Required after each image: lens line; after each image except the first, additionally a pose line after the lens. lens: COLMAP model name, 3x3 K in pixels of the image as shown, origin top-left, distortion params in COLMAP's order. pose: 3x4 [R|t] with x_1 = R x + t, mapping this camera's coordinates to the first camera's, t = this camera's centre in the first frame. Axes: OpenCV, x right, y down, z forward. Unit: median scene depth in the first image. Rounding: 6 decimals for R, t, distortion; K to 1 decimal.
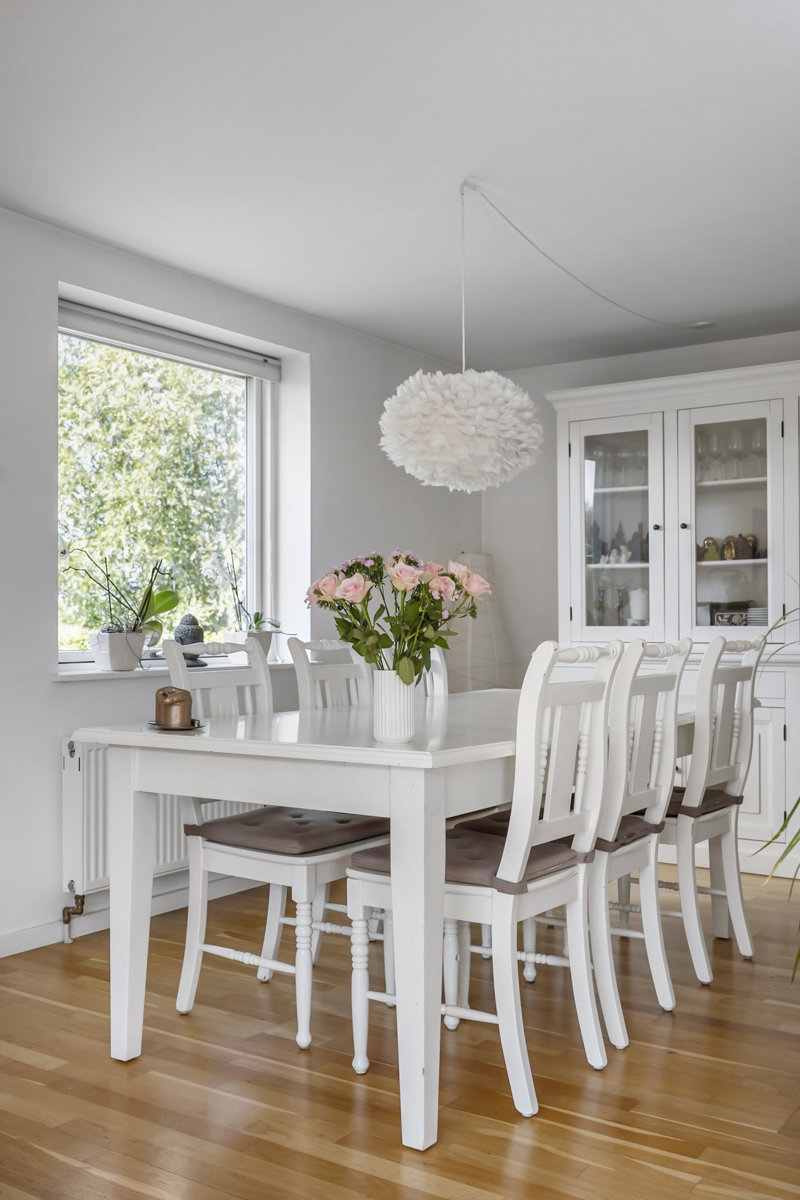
lens RADIAL K [[1189.2, 0, 400.0], [0, 1189.2, 600.0], [0, 0, 1]] dist [0.012249, 0.004823]
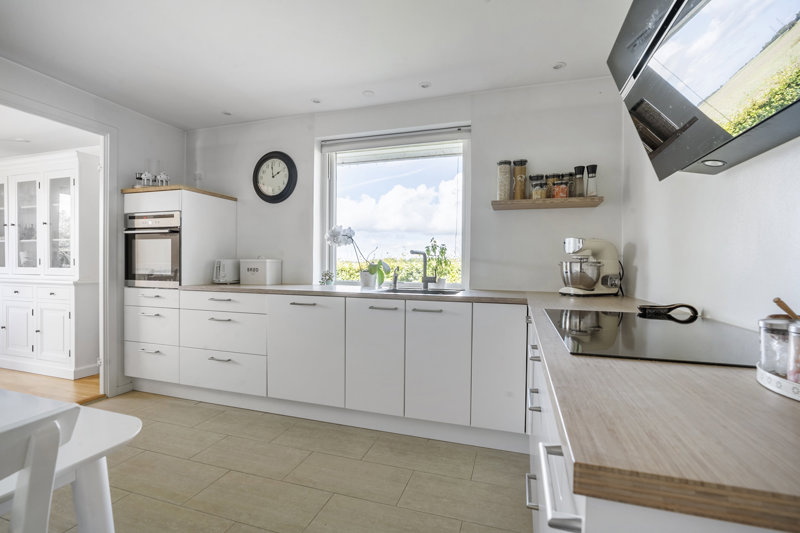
lens RADIAL K [[362.3, 0, 400.0], [0, 362.3, 266.5], [0, 0, 1]] dist [-0.000424, -0.000046]
pose [[0.957951, 0.007060, 0.286845, 0.794052], [-0.013786, 0.999675, 0.021433, -0.007258], [-0.286600, -0.024486, 0.957737, 0.103389]]
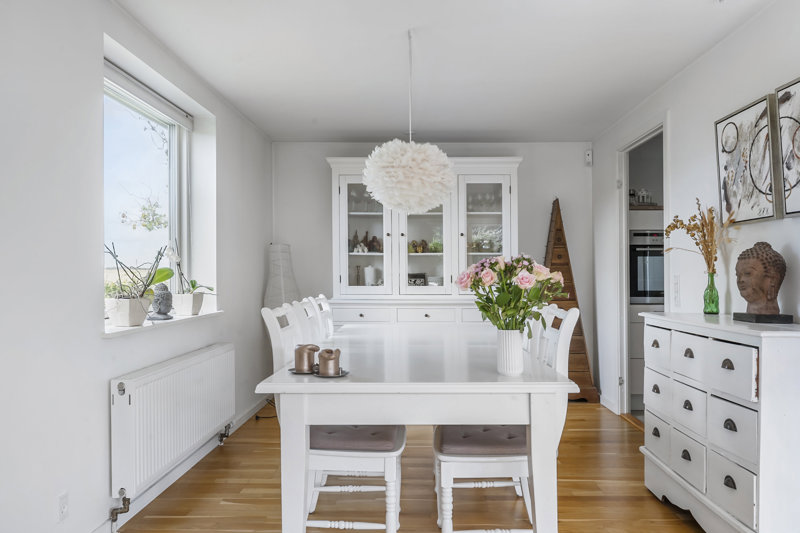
lens RADIAL K [[559.9, 0, 400.0], [0, 559.9, 266.5], [0, 0, 1]] dist [-0.006195, -0.001819]
pose [[0.839464, 0.012043, 0.543282, -0.270384], [-0.015264, 0.999882, 0.001420, -0.011659], [-0.543201, -0.009485, 0.839549, 0.240239]]
